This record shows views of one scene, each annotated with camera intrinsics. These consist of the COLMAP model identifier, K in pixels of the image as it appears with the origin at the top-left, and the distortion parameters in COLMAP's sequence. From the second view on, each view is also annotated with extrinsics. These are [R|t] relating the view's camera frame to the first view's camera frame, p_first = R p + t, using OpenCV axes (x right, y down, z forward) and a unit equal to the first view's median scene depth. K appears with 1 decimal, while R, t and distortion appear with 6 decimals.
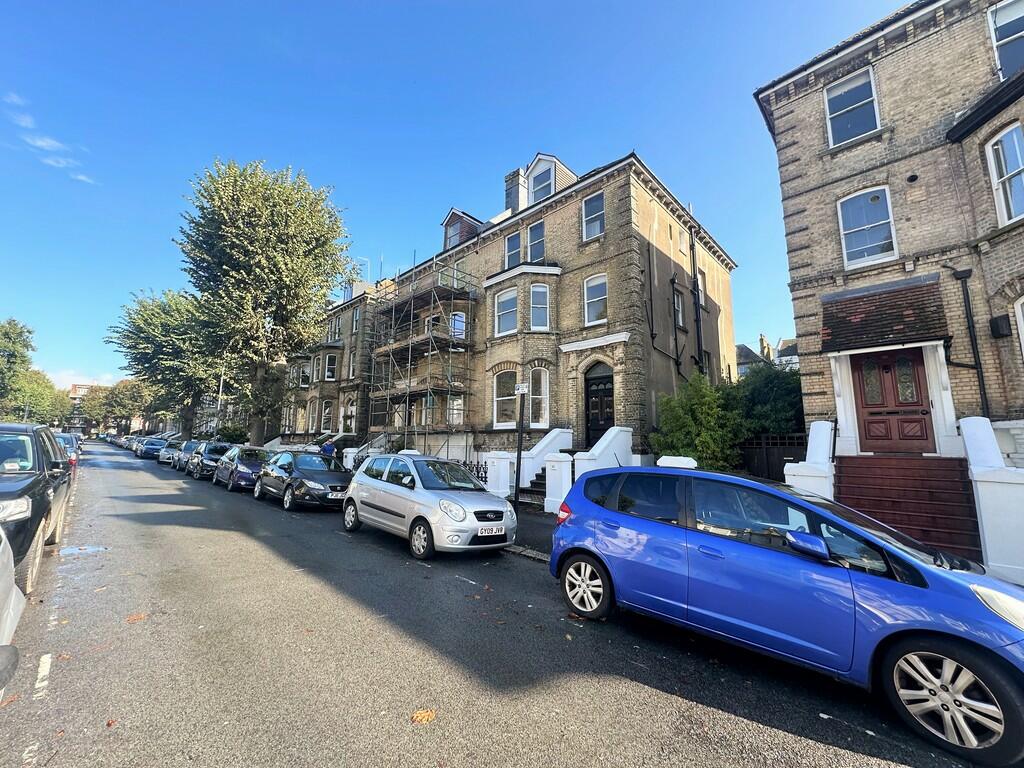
lens RADIAL K [[407.9, 0, 512.1], [0, 407.9, 383.5], [0, 0, 1]] dist [-0.003034, 0.001092]
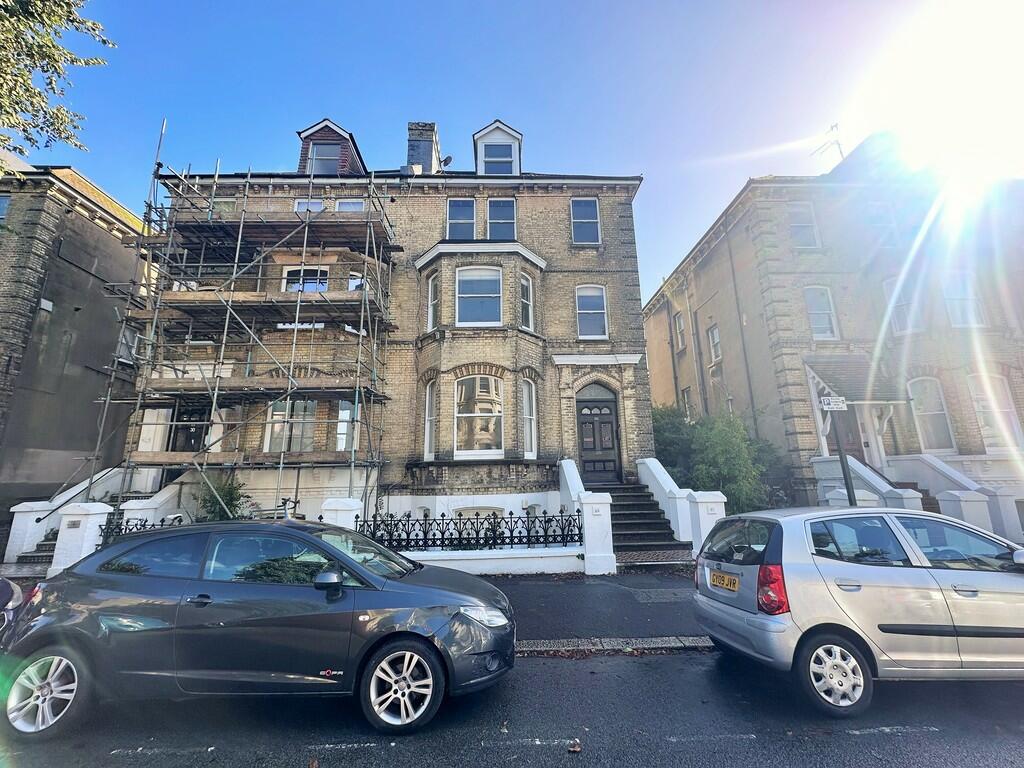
lens RADIAL K [[407.9, 0, 507.7], [0, 407.9, 384.3], [0, 0, 1]] dist [-0.003034, 0.001092]
pose [[0.702227, 0.139111, 0.698231, -0.476378], [-0.084219, 0.990070, -0.112554, 0.058548], [-0.706955, 0.020234, 0.706969, 0.474002]]
